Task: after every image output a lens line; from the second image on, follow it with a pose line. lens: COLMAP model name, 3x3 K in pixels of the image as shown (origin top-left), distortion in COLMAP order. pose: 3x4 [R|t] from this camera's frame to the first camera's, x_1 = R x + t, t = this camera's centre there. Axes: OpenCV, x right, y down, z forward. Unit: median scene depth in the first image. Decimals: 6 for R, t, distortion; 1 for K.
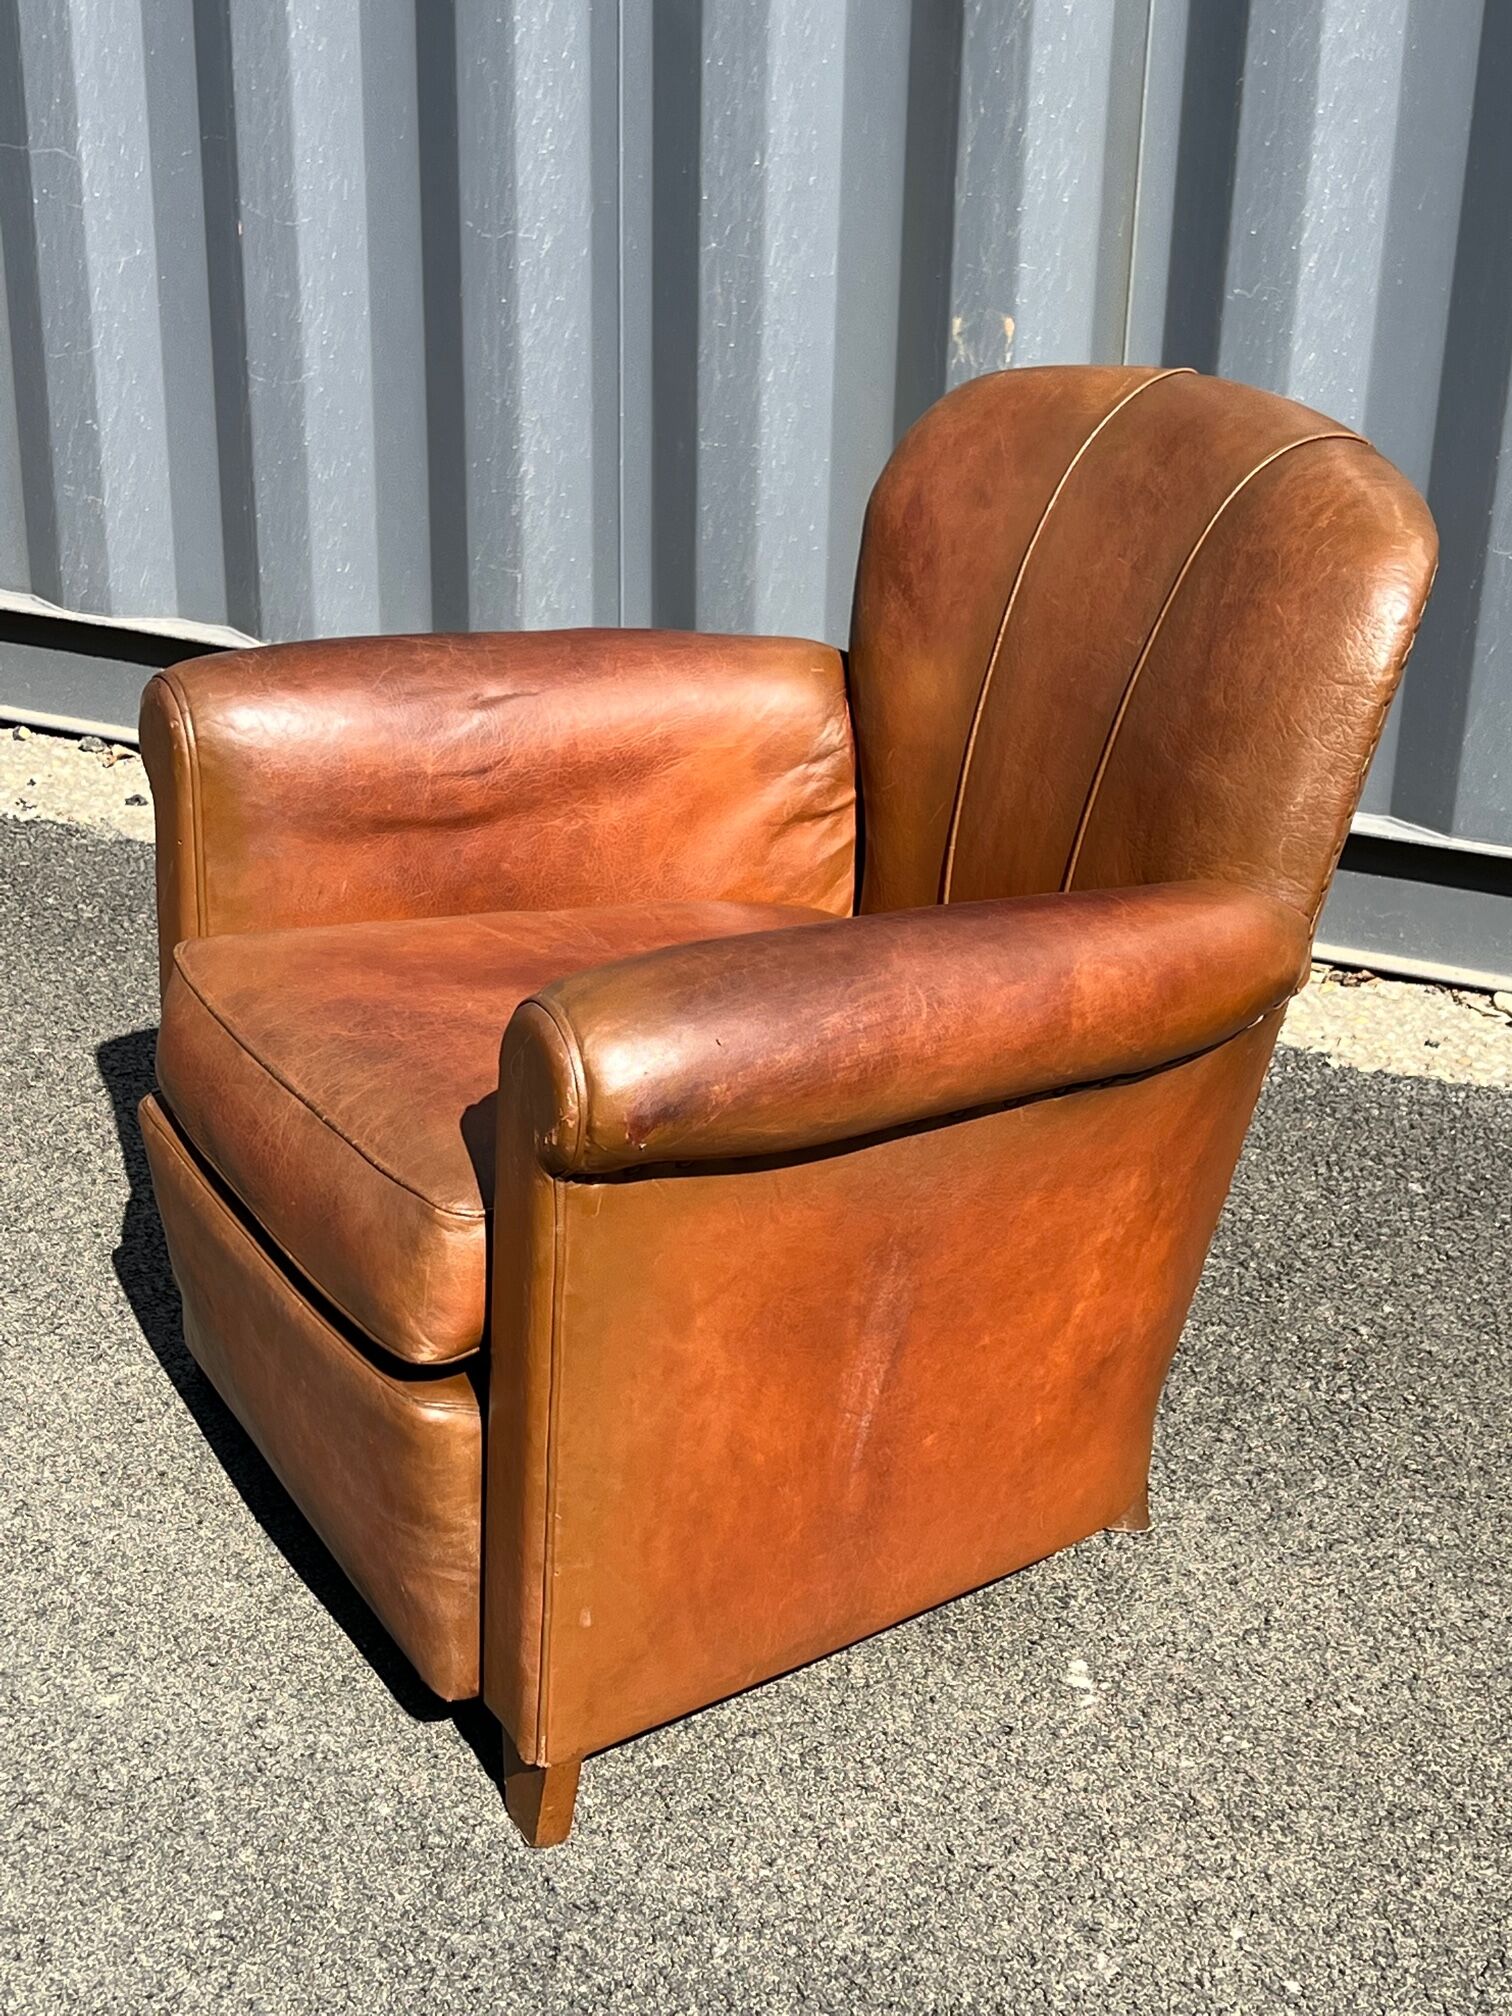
lens RADIAL K [[3067.9, 0, 728.1], [0, 3067.9, 1006.2], [0, 0, 1]] dist [0.215586, -0.755485]
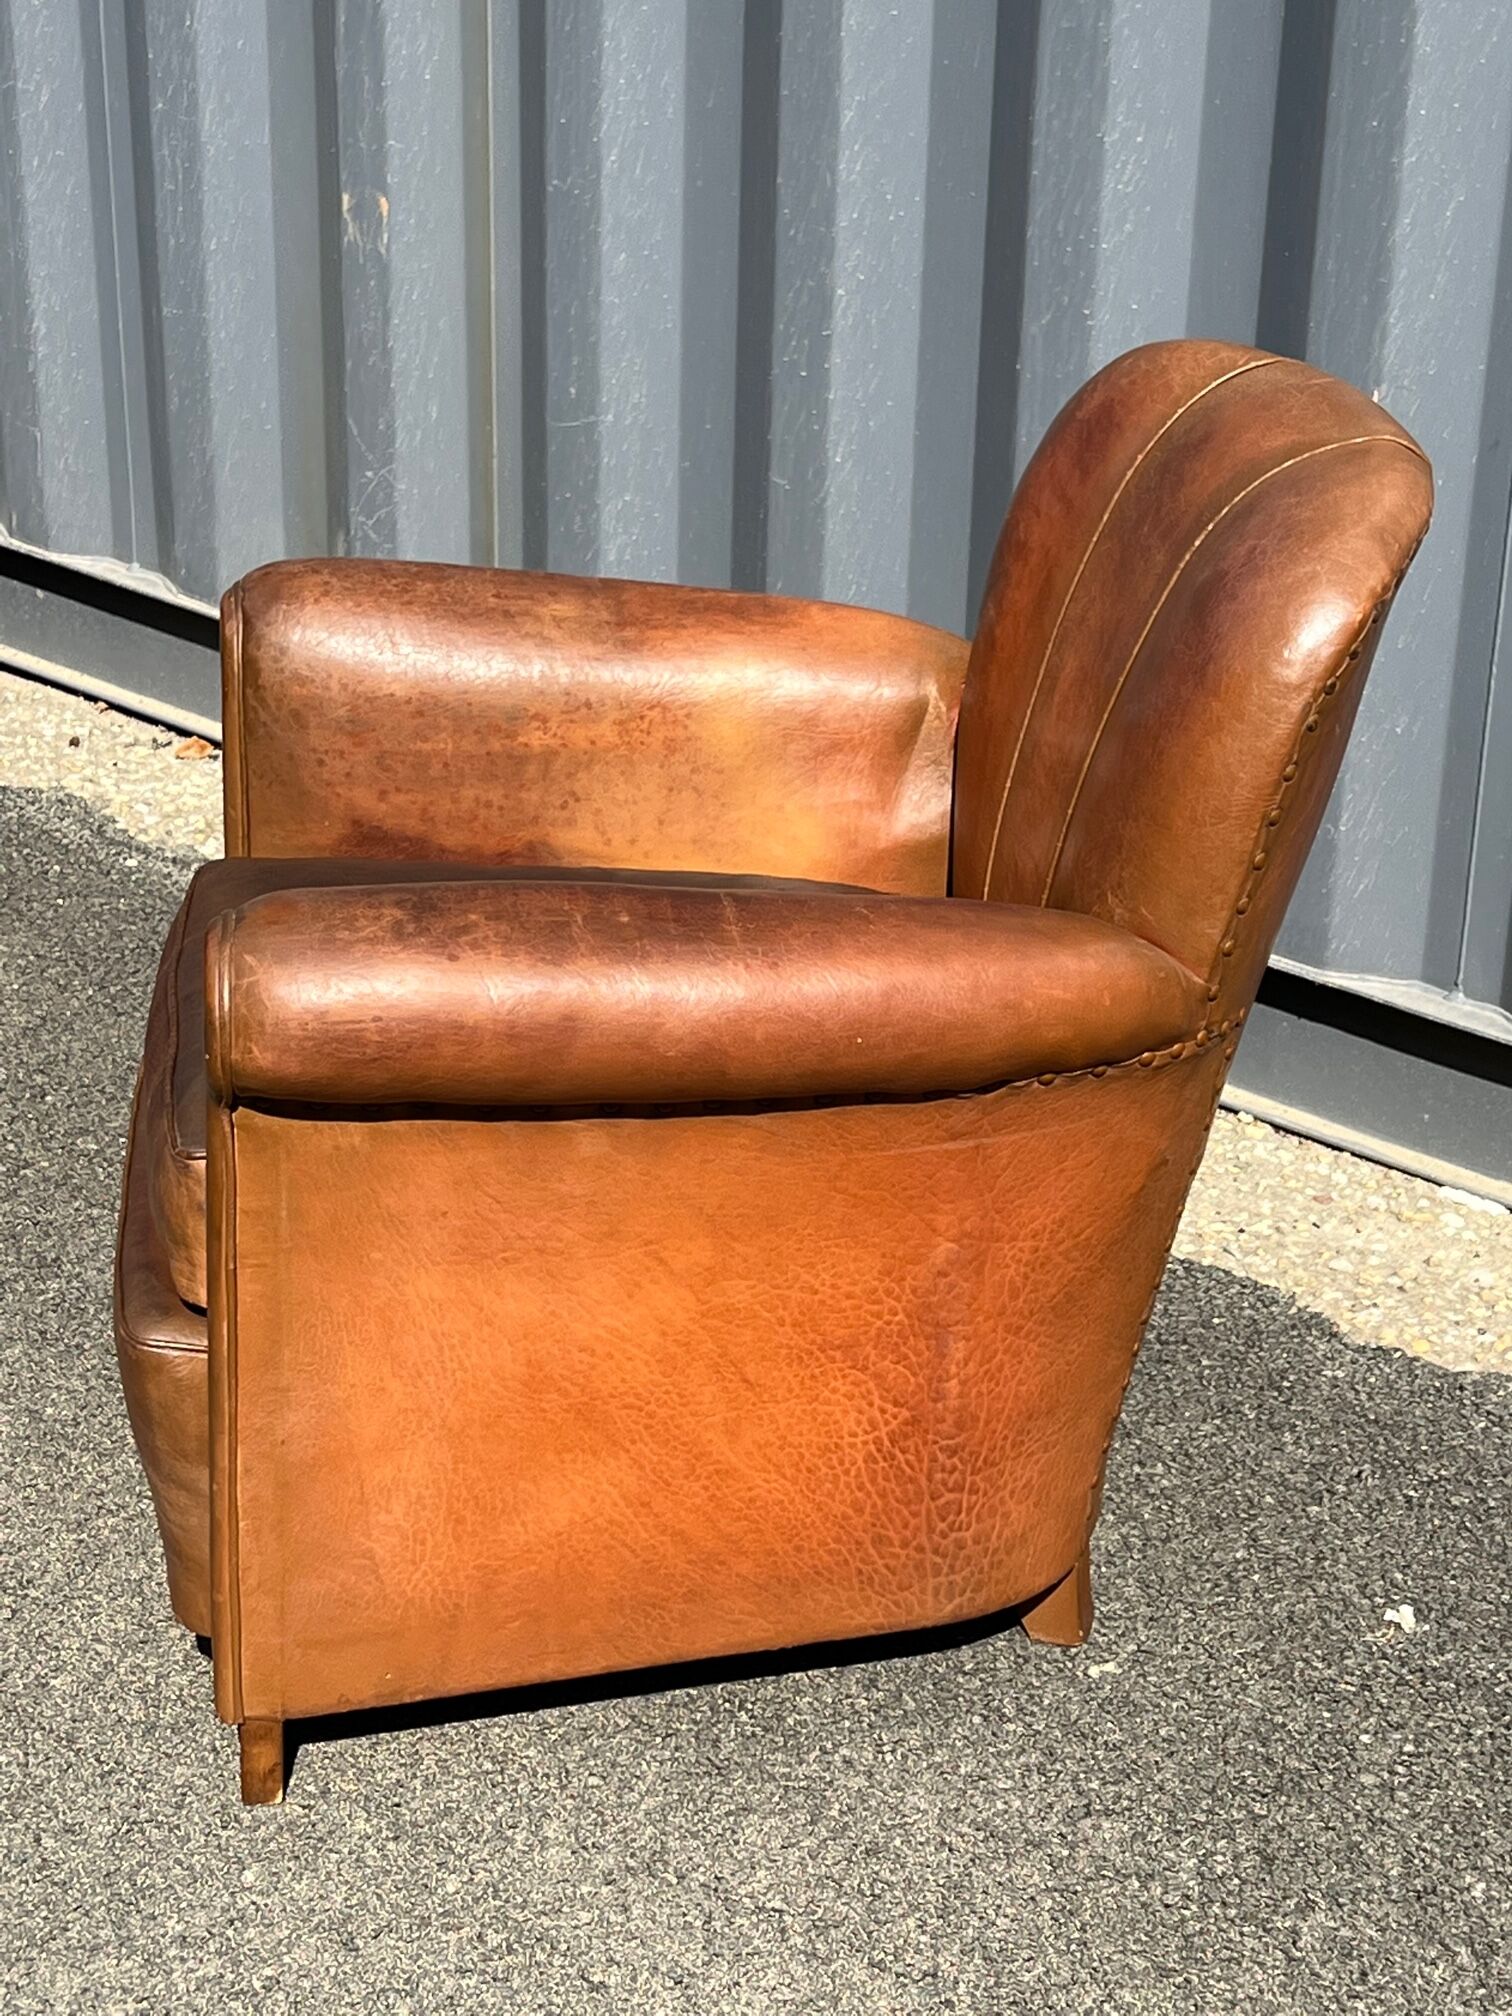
lens RADIAL K [[3609.9, 0, 717.2], [0, 3609.9, 1008.6], [0, 0, 1]] dist [0.253711, -0.998932]
pose [[0.951948, 0.121349, -0.281194, 0.526766], [-0.124090, 0.992238, 0.008110, 0.004825], [0.279996, 0.027173, 0.959617, -0.047028]]
